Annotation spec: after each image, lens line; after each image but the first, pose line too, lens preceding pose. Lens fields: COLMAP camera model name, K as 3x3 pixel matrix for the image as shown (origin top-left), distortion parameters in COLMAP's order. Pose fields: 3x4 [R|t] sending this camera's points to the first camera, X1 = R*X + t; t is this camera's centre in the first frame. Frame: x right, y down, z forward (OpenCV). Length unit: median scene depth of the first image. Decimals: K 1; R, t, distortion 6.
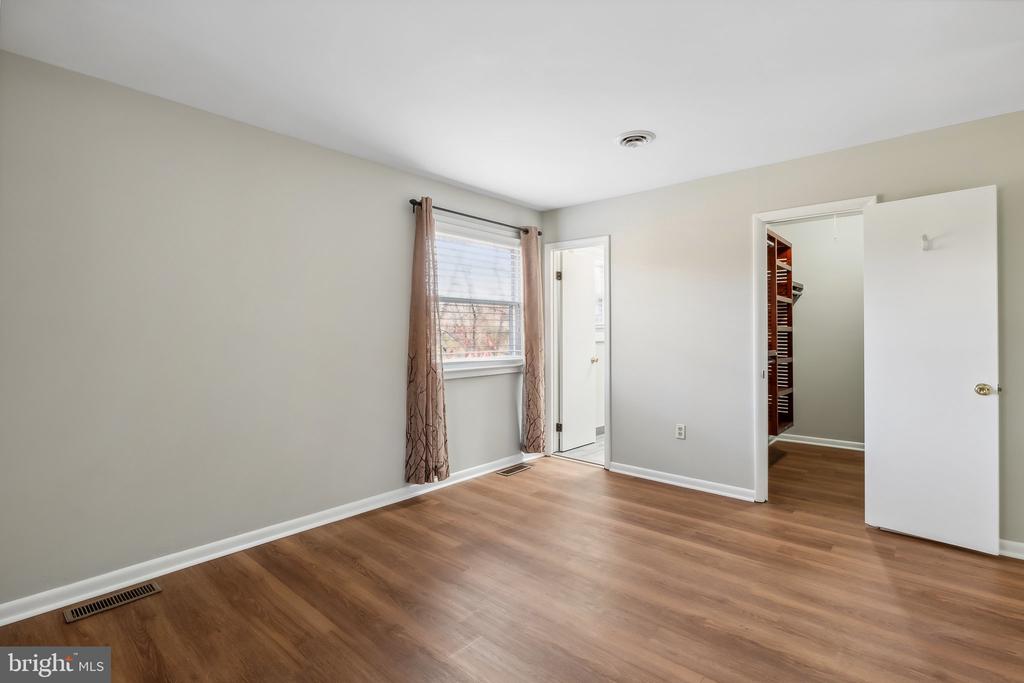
lens RADIAL K [[479.7, 0, 506.6], [0, 479.7, 336.9], [0, 0, 1]] dist [-0.003768, -0.000180]
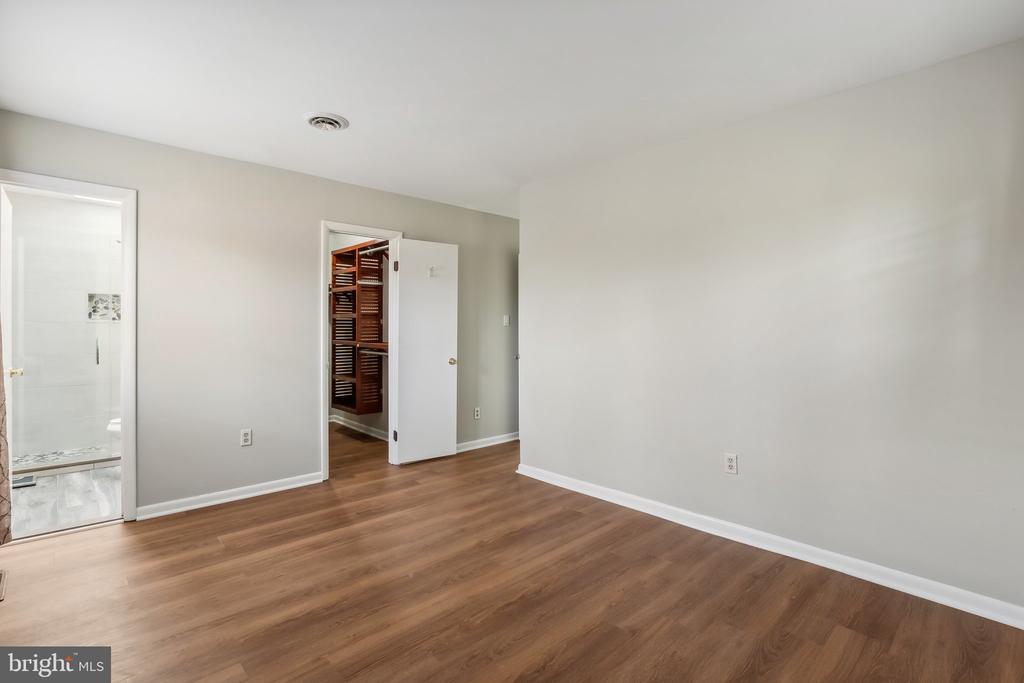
lens RADIAL K [[479.7, 0, 506.6], [0, 479.7, 336.9], [0, 0, 1]] dist [-0.003768, -0.000180]
pose [[0.098684, -0.014767, 0.995009, -0.615166], [0.005801, 0.999881, 0.014264, -0.002709], [-0.995102, 0.004364, 0.098758, 0.536679]]
